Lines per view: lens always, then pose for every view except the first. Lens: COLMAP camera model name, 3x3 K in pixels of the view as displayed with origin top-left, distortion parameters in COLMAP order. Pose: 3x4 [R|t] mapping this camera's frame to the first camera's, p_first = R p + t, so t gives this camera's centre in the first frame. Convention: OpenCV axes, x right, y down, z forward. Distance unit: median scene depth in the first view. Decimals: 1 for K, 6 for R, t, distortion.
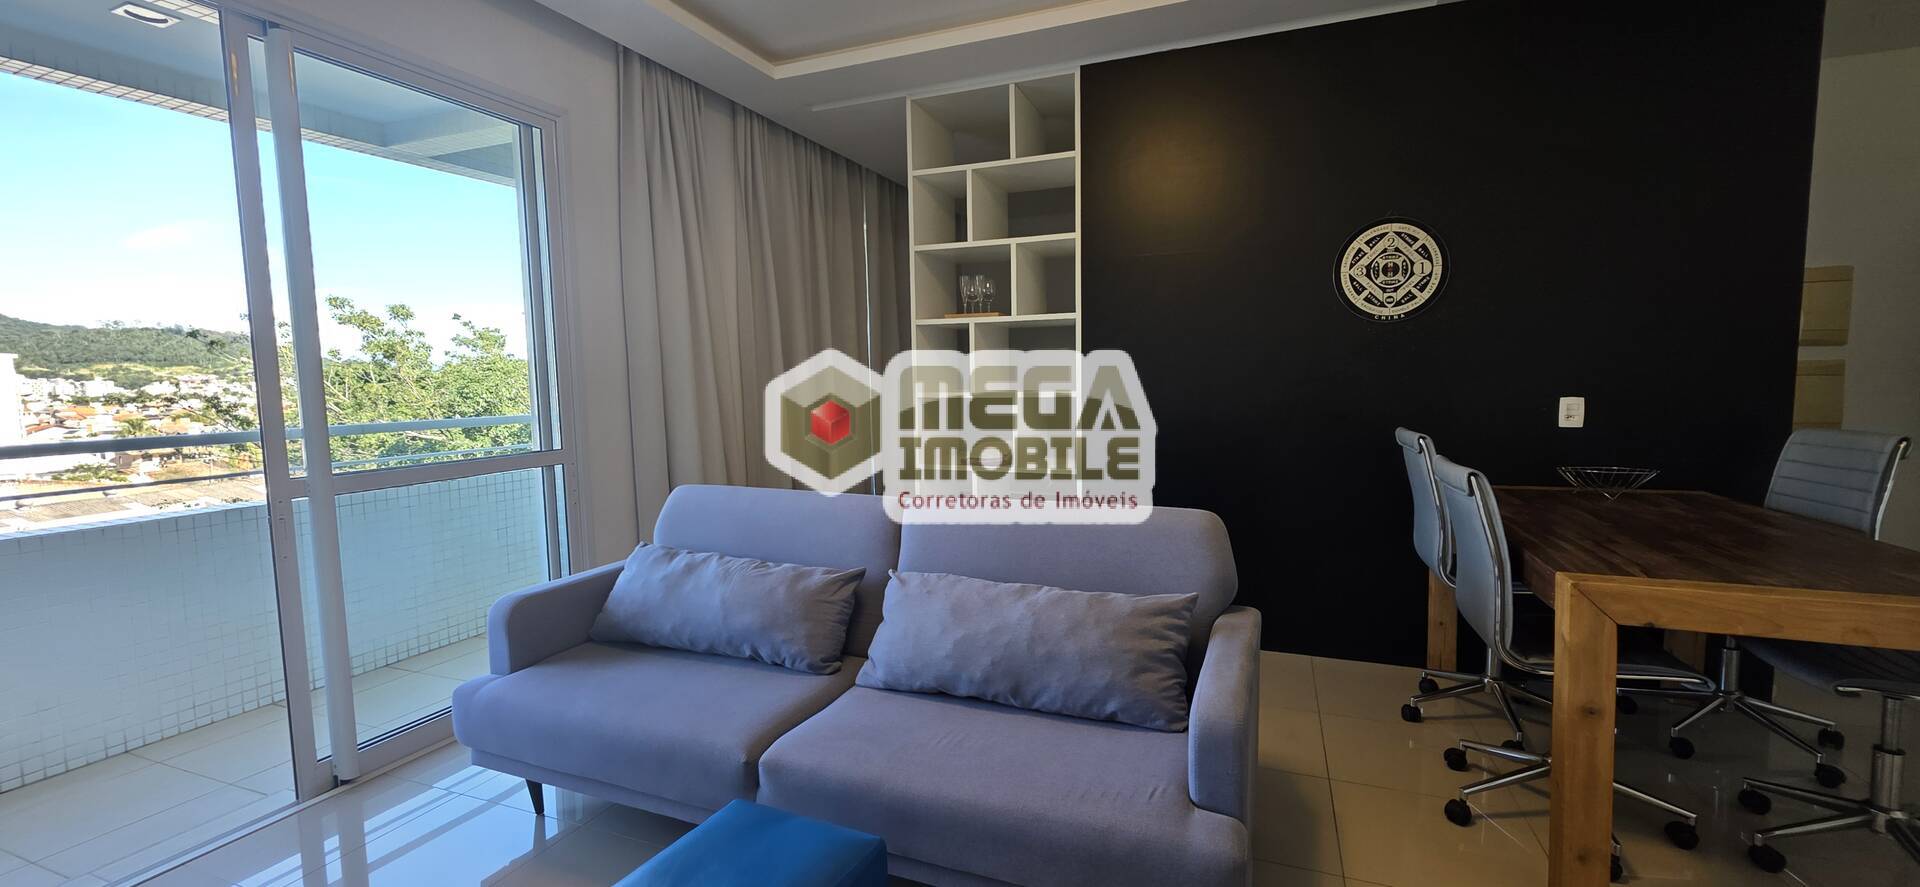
lens RADIAL K [[770.4, 0, 960.0], [0, 770.4, 443.5], [0, 0, 1]] dist [0.002262, -0.000307]
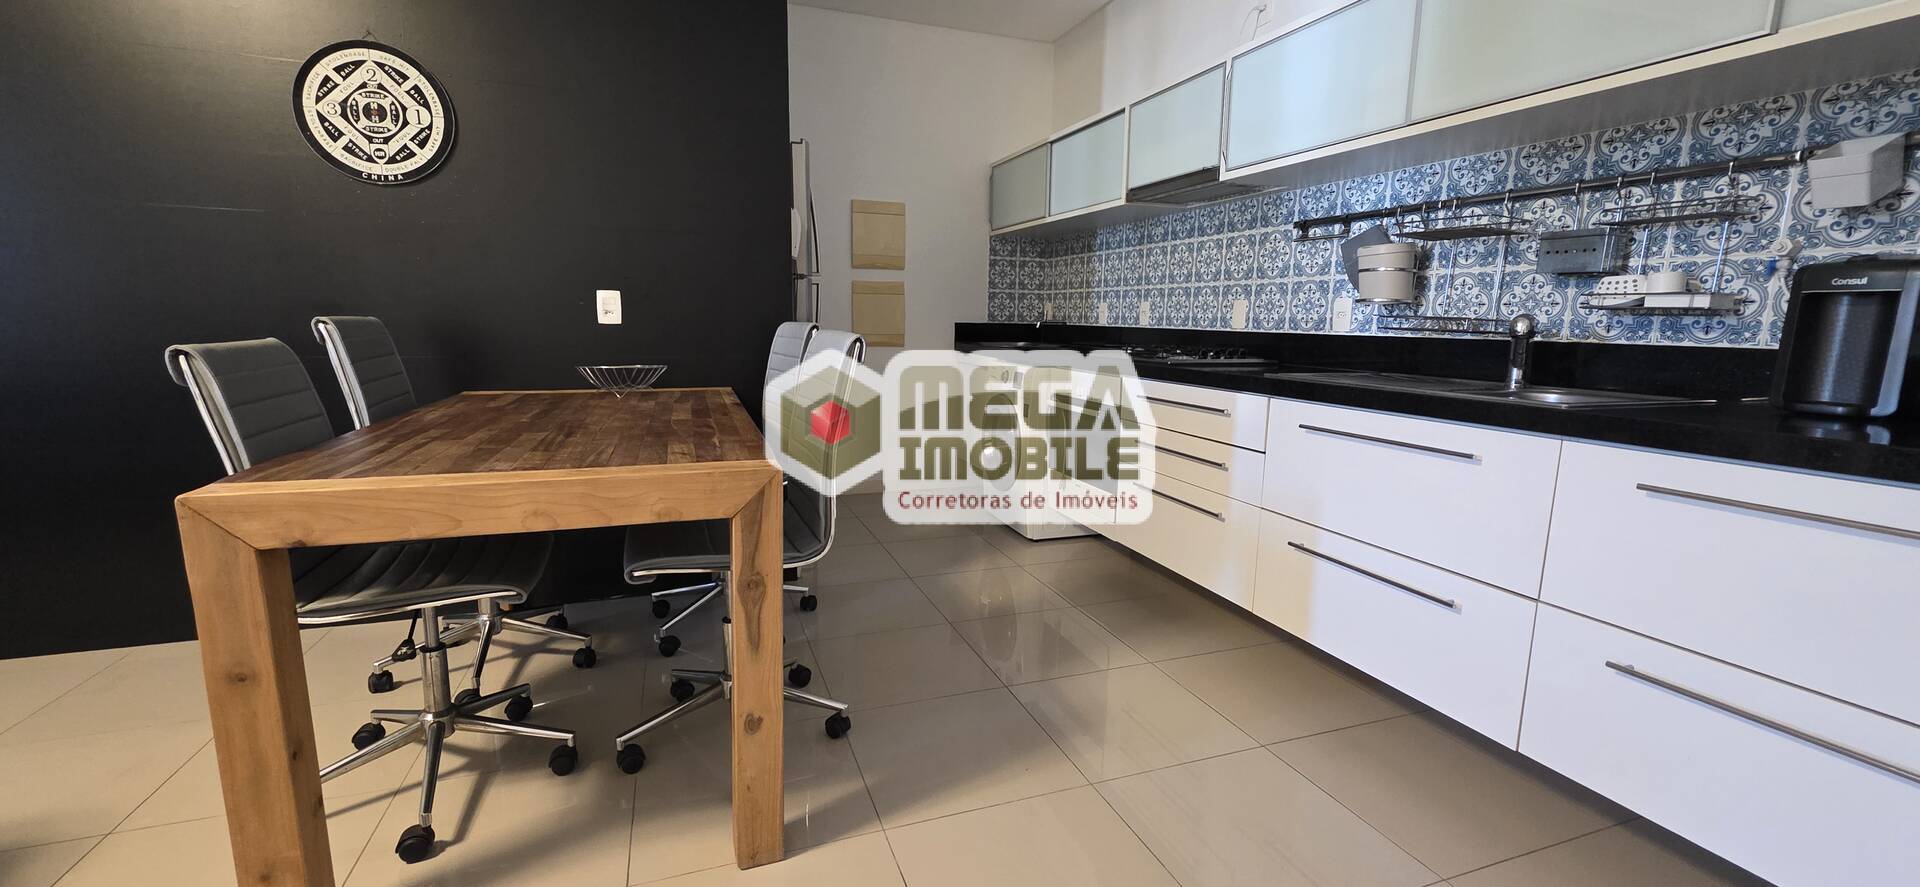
lens RADIAL K [[764.6, 0, 960.9], [0, 764.6, 442.6], [0, 0, 1]] dist [0.002514, -0.000560]
pose [[0.747242, -0.076767, 0.660103, 0.466415], [0.027709, 0.996041, 0.084468, 0.051940], [-0.663974, -0.044827, 0.746411, 0.034456]]
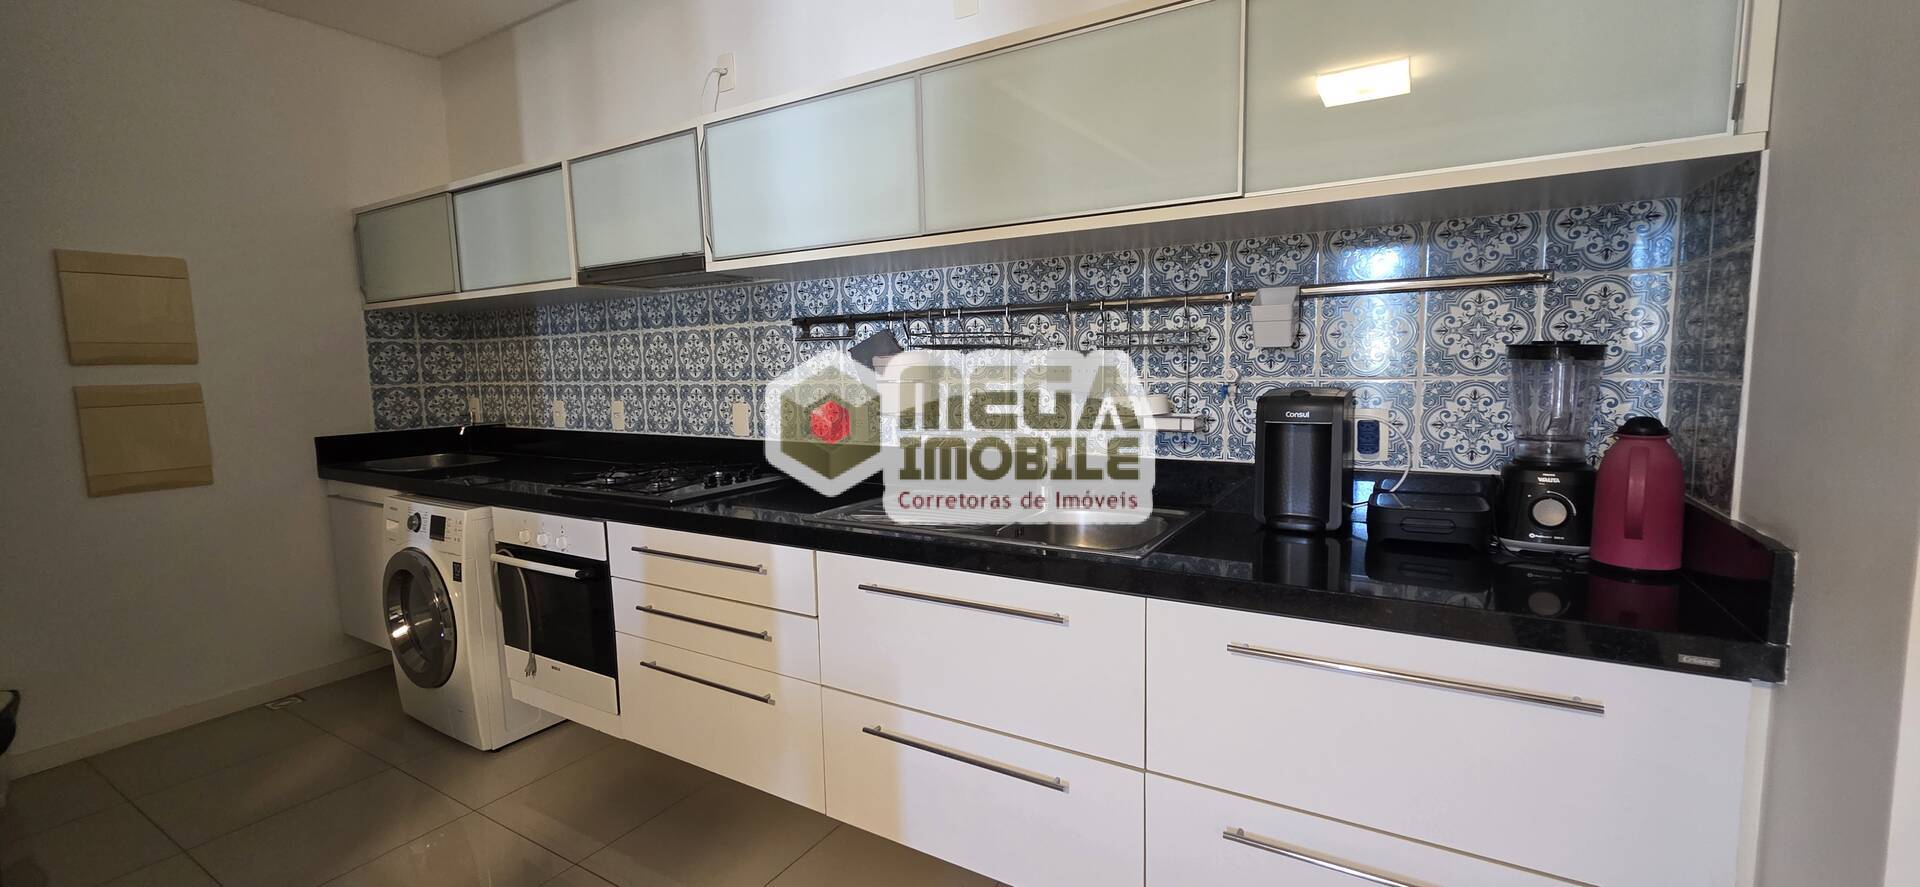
lens RADIAL K [[764.6, 0, 960.9], [0, 764.6, 442.6], [0, 0, 1]] dist [0.002514, -0.000560]
pose [[0.166672, -0.087084, 0.982159, 0.613615], [0.104023, 0.992086, 0.070312, -0.029838], [-0.980510, 0.090448, 0.174411, 0.160484]]
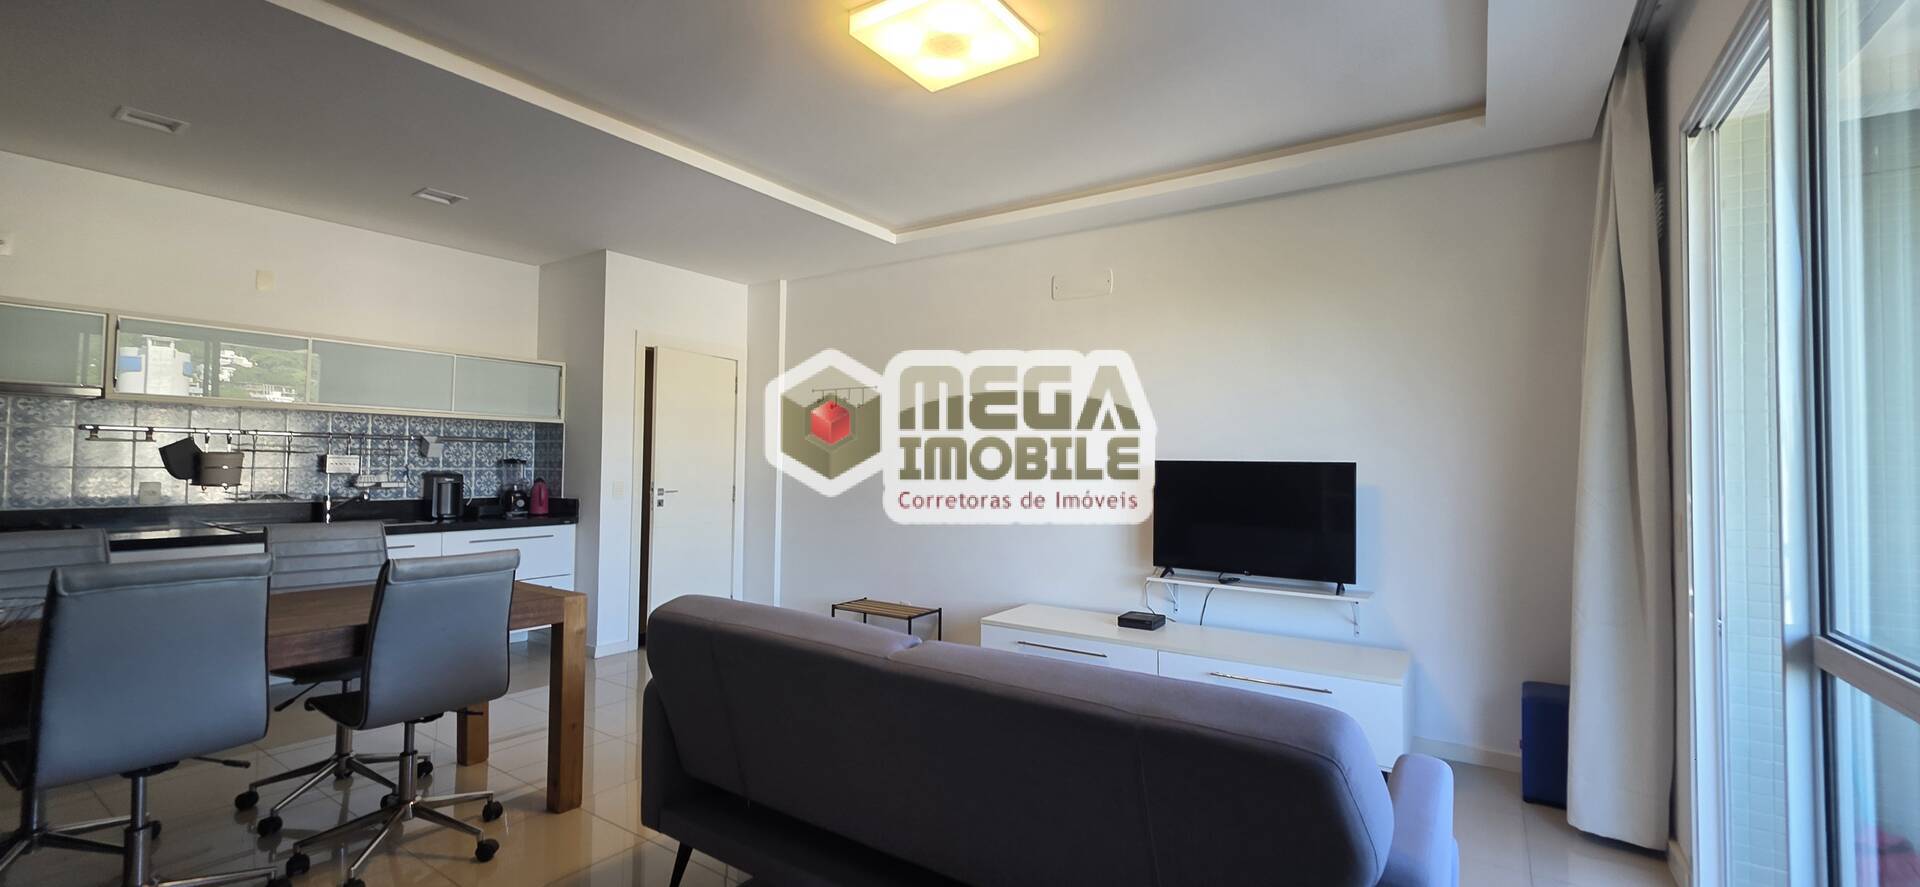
lens RADIAL K [[764.6, 0, 960.9], [0, 764.6, 442.6], [0, 0, 1]] dist [0.002514, -0.000560]
pose [[-0.975414, 0.013082, 0.219991, -0.212878], [0.025251, 0.998297, 0.052595, -0.120786], [-0.218928, 0.056857, -0.974083, 1.319444]]
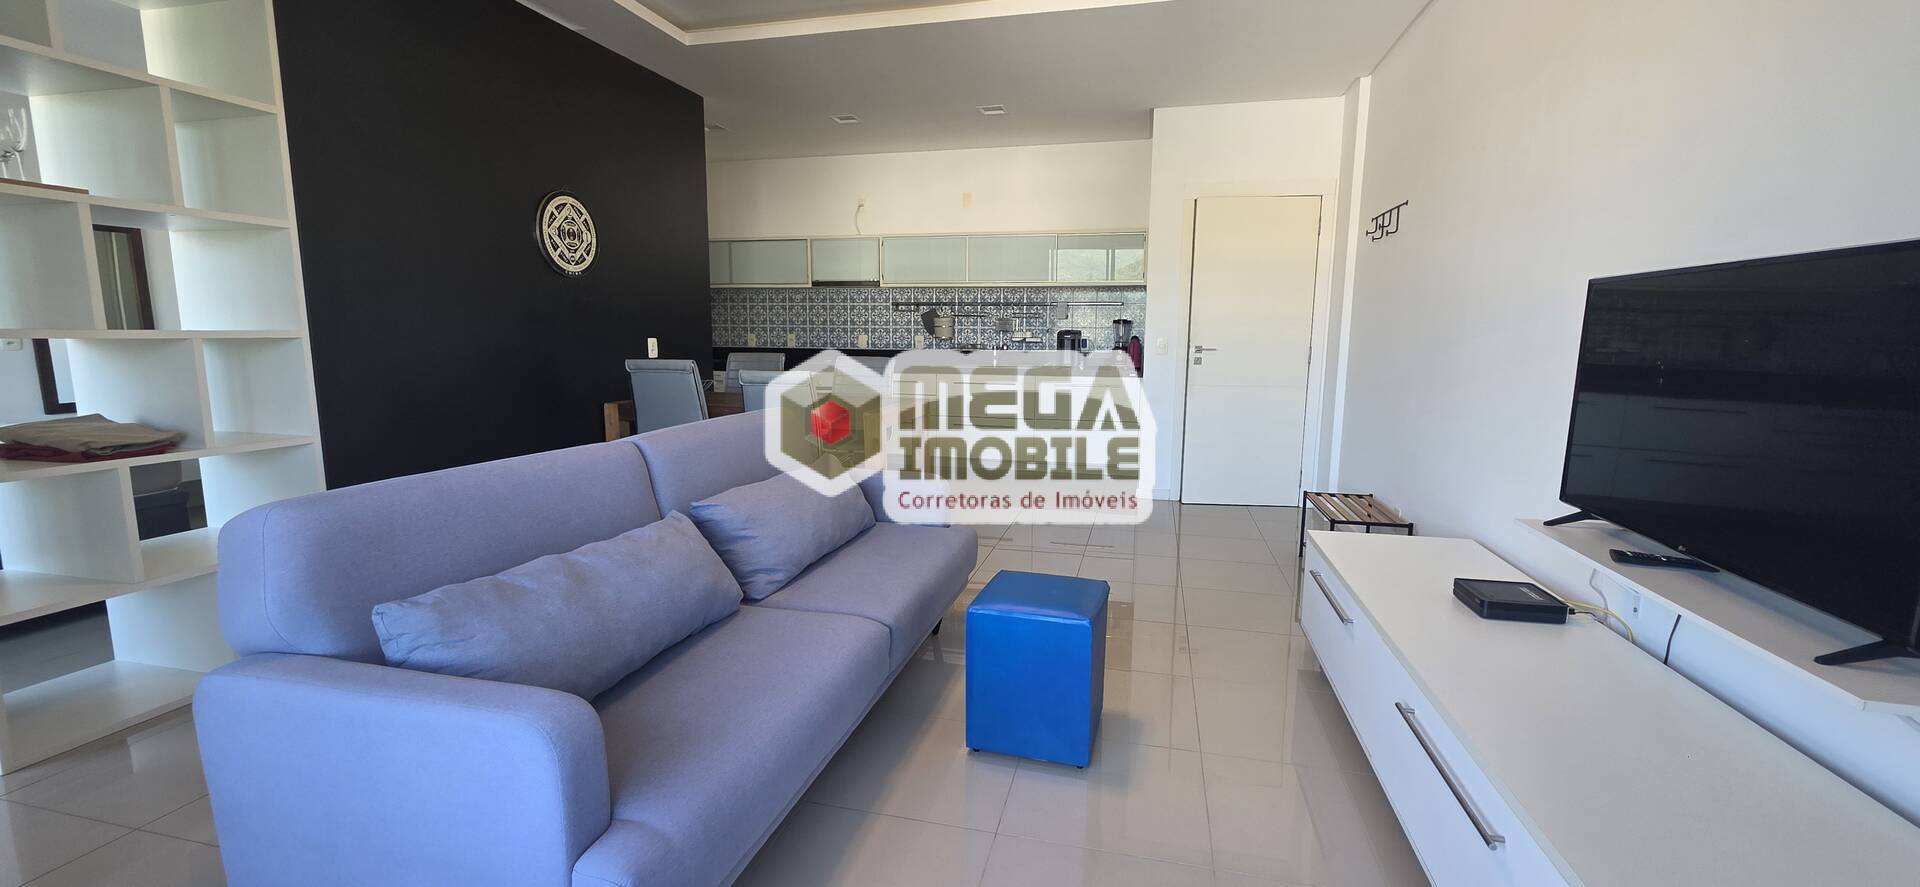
lens RADIAL K [[764.6, 0, 960.9], [0, 764.6, 442.6], [0, 0, 1]] dist [0.002514, -0.000560]
pose [[-0.131028, -0.125166, 0.983446, -0.779940], [0.082343, 0.987196, 0.136614, -0.010862], [-0.987953, 0.098880, -0.119044, 0.559540]]
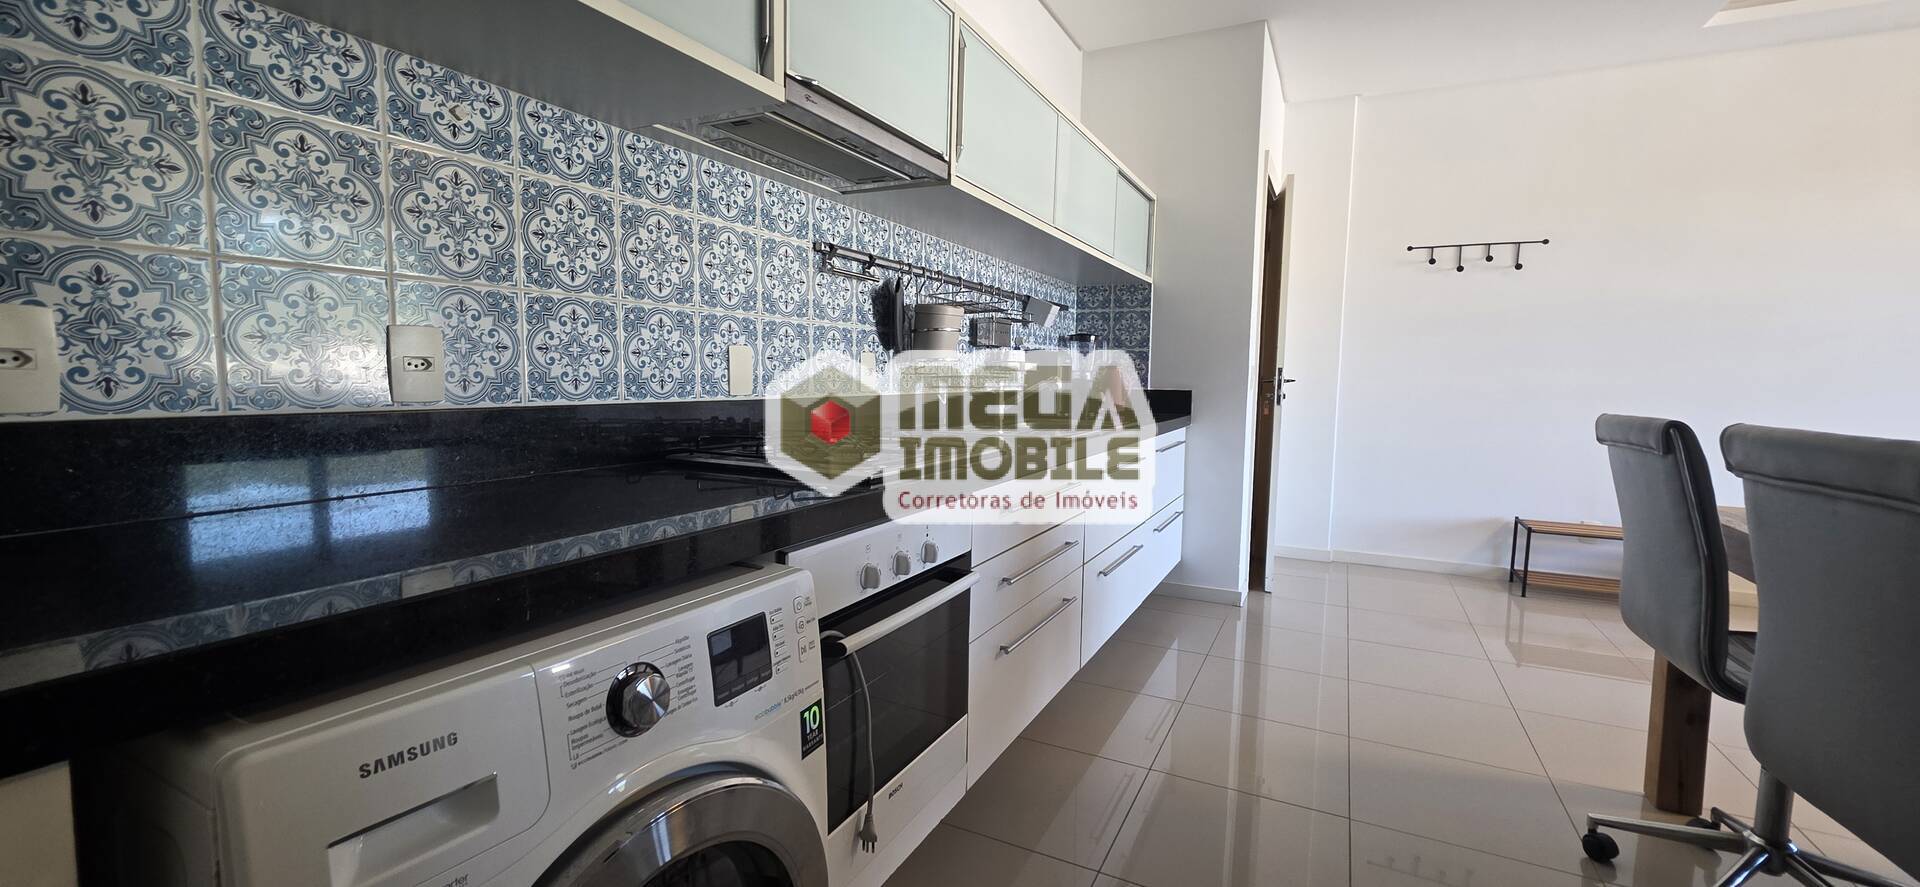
lens RADIAL K [[782.4, 0, 984.5], [0, 782.4, 436.2], [0, 0, 1]] dist [0.000777, -0.000118]
pose [[-0.998246, -0.012448, 0.057884, 1.200679], [-0.002406, 0.985370, 0.170409, -0.071725], [-0.059158, 0.169971, -0.983672, 1.114759]]
